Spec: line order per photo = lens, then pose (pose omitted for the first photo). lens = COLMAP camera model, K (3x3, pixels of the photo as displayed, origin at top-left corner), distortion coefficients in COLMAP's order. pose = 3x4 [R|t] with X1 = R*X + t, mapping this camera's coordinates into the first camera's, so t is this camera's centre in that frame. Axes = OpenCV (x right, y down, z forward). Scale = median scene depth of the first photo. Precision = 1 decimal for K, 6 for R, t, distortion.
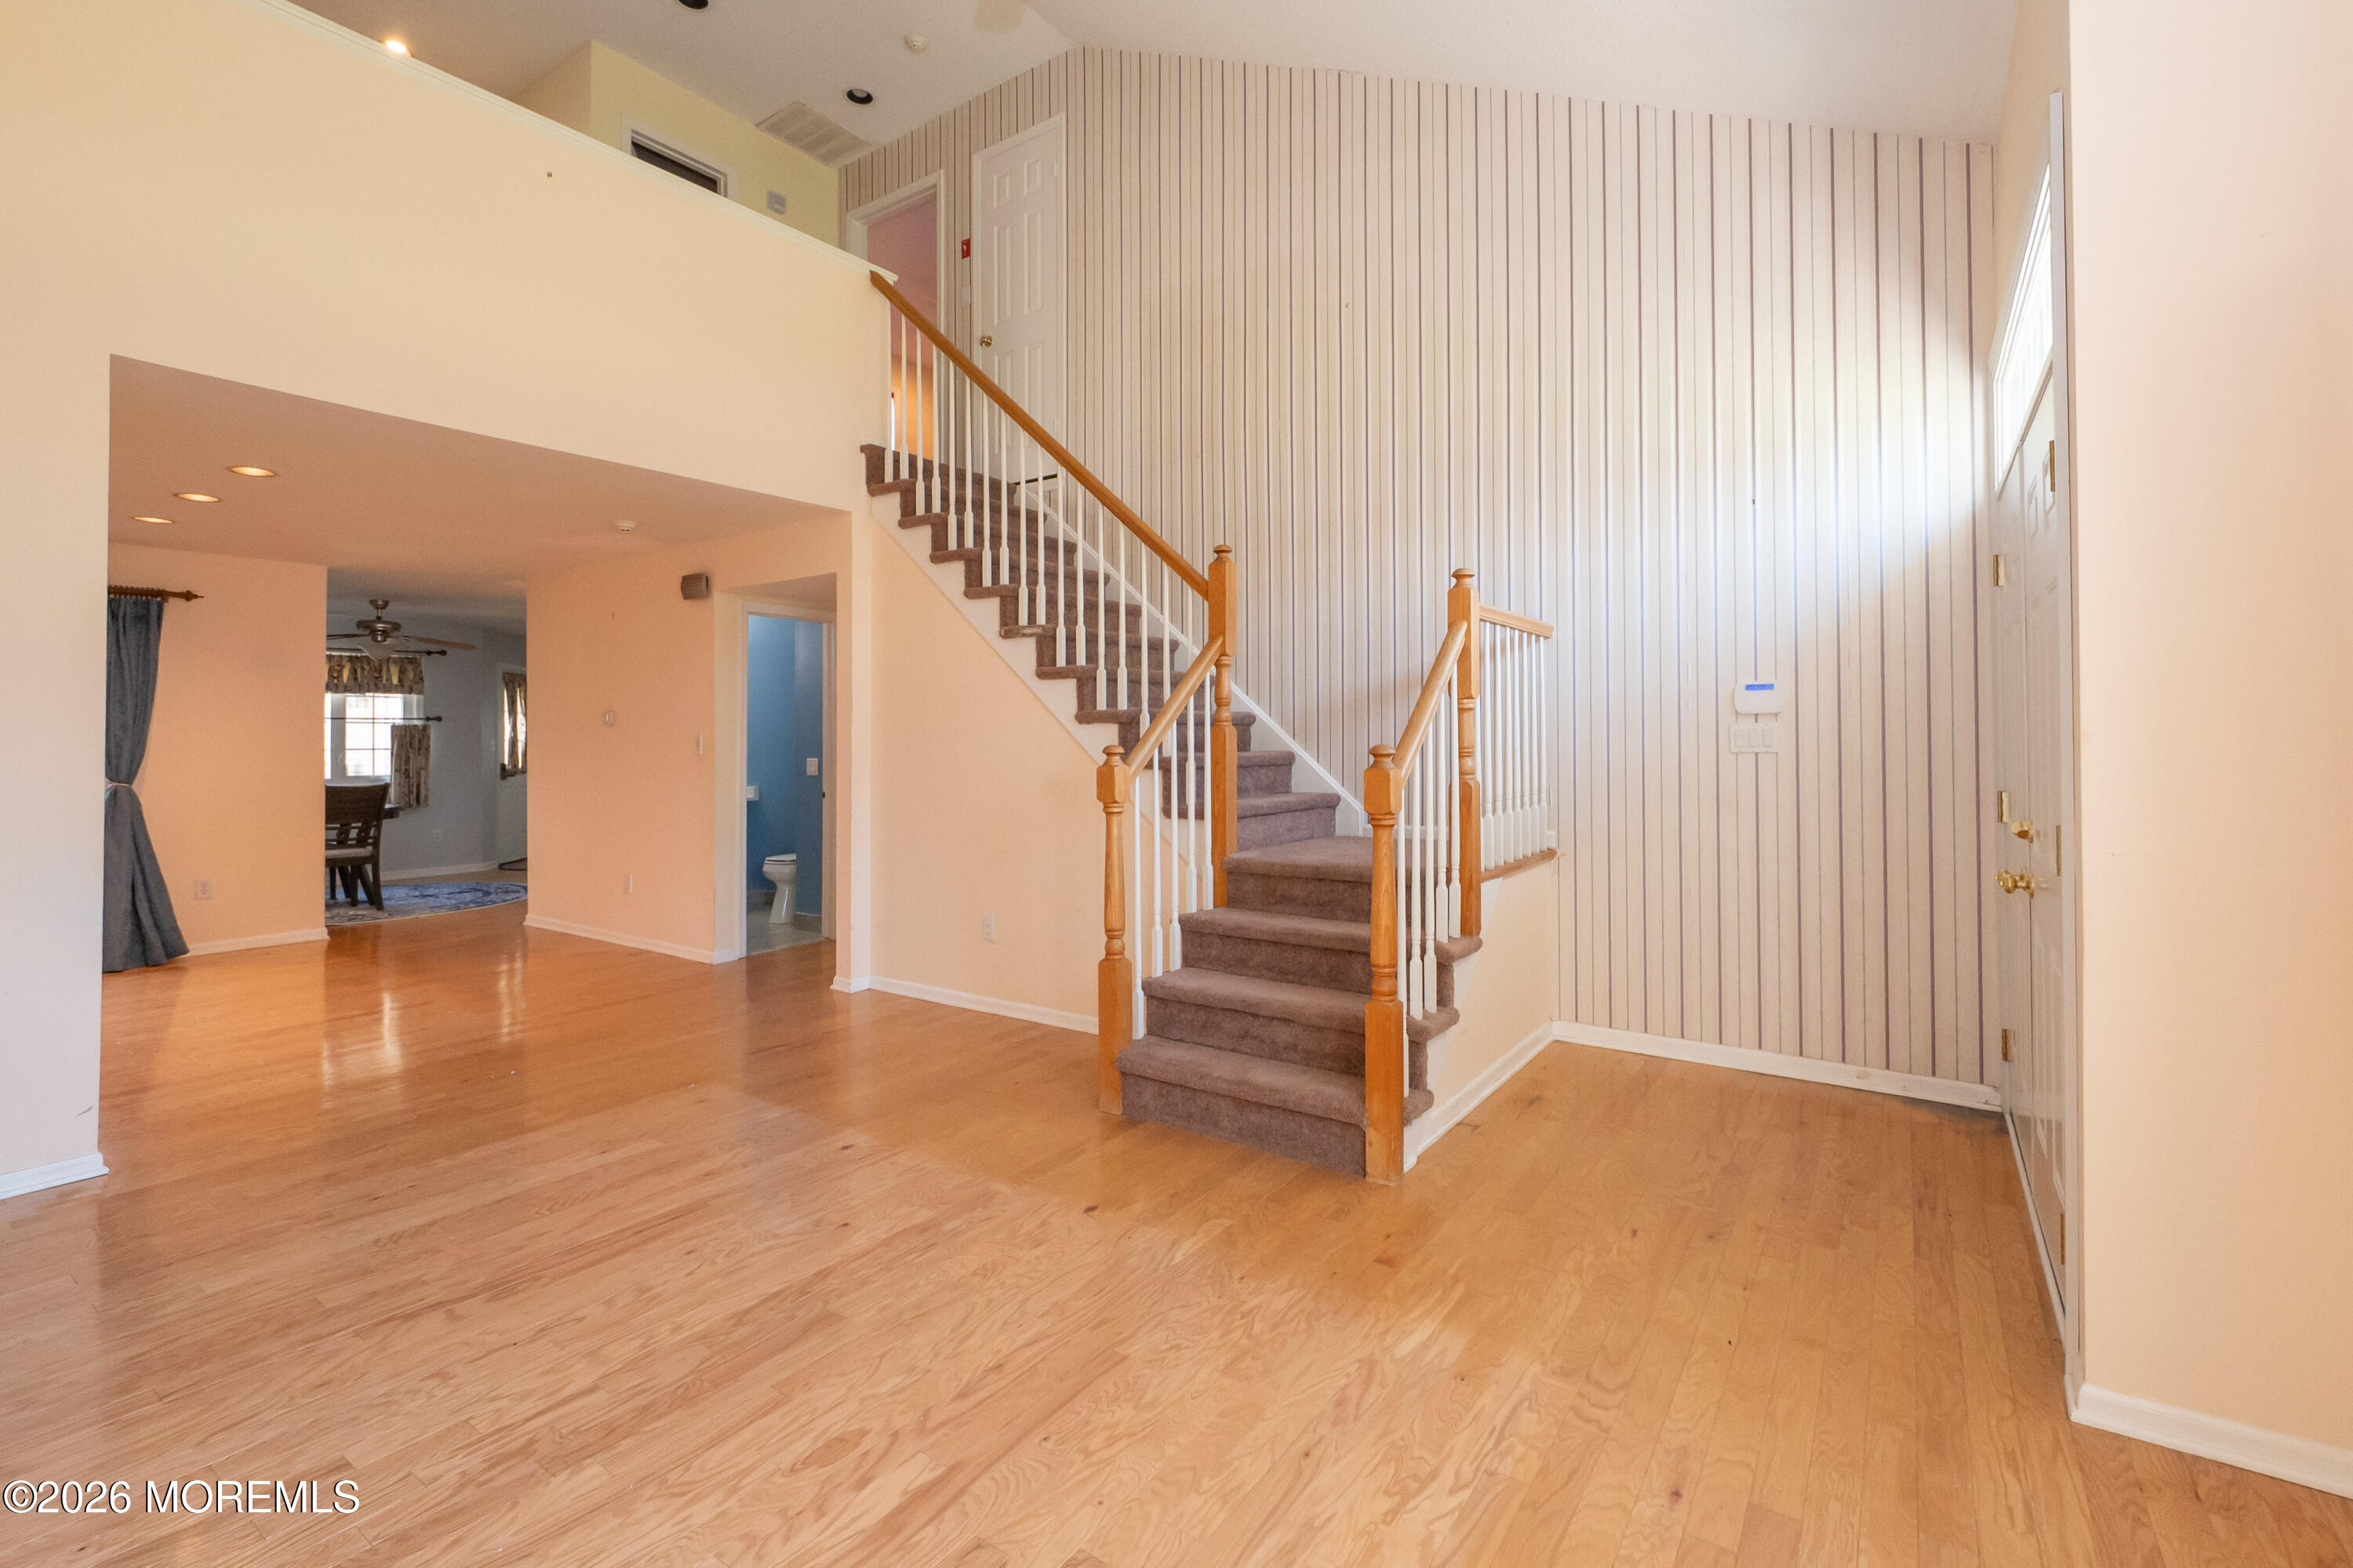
lens RADIAL K [[1033.8, 0, 1169.3], [0, 1033.8, 765.2], [0, 0, 1]] dist [-0.008336, 0.000443]
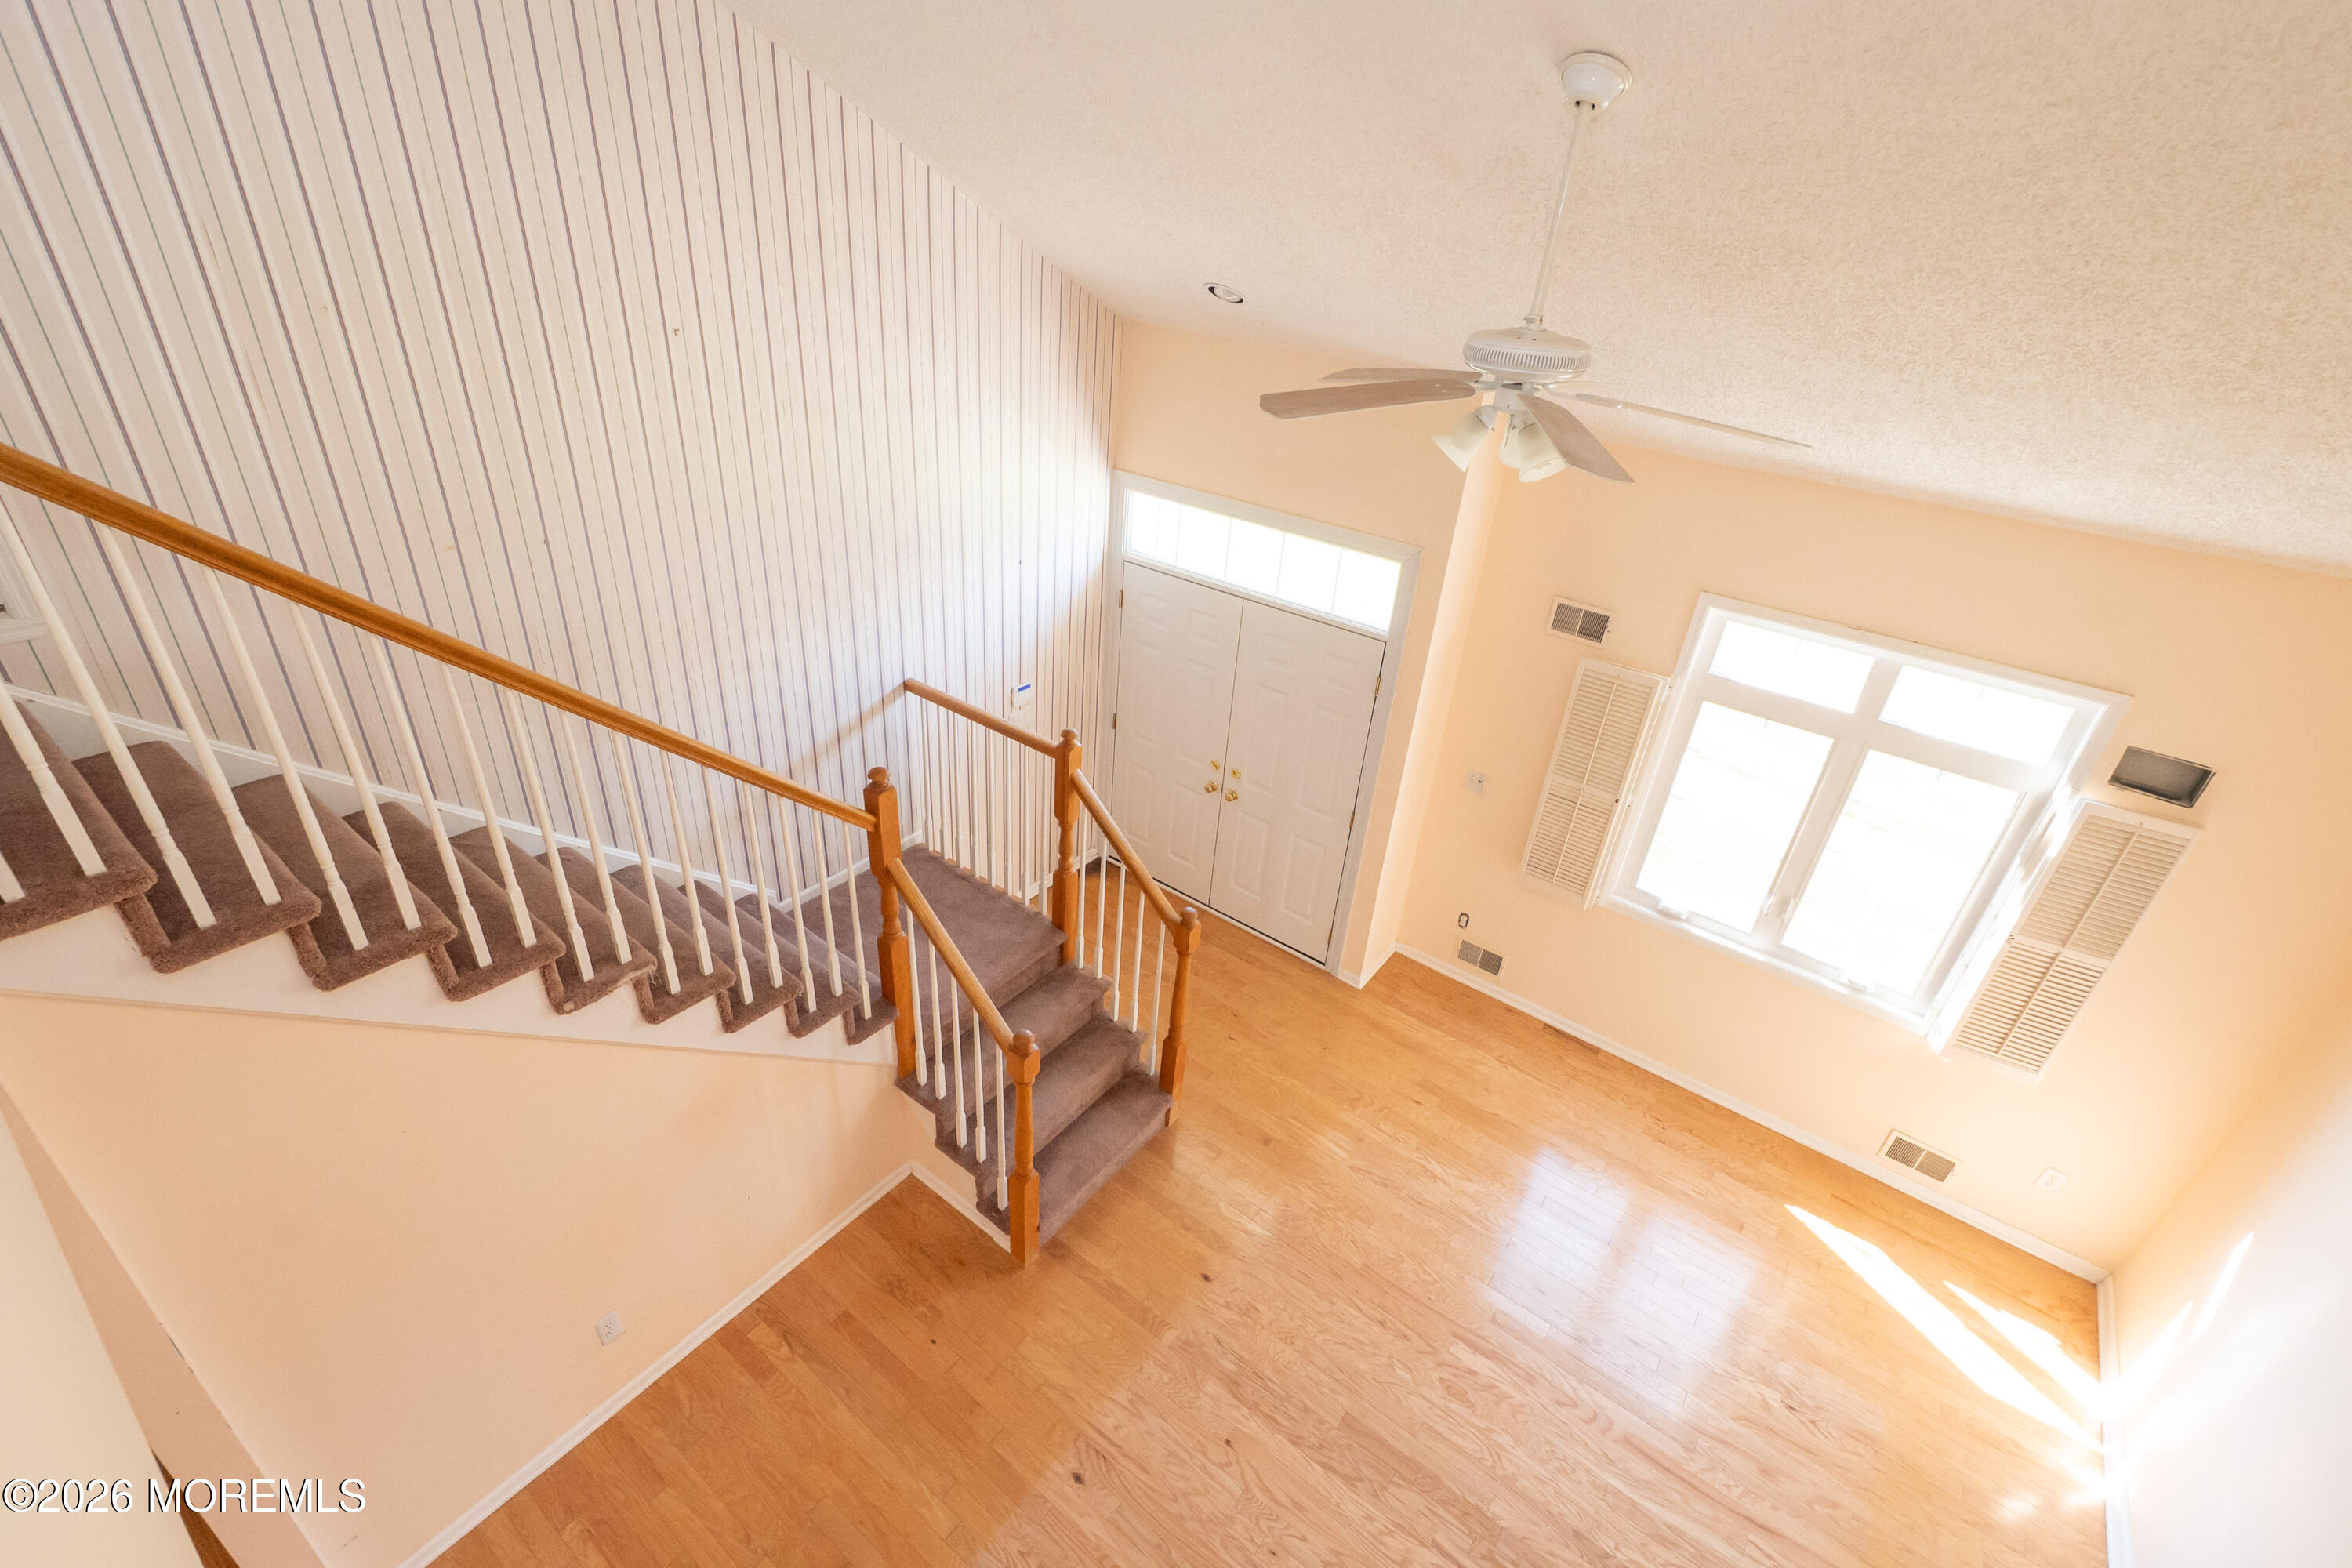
lens RADIAL K [[1033.4, 0, 1160.8], [0, 1033.4, 782.5], [0, 0, 1]] dist [-0.008336, 0.000443]
pose [[0.041716, -0.490312, 0.870548, -1.450496], [-0.042385, 0.869654, 0.491839, -1.320421], [-0.998230, -0.057416, 0.015496, 1.506376]]
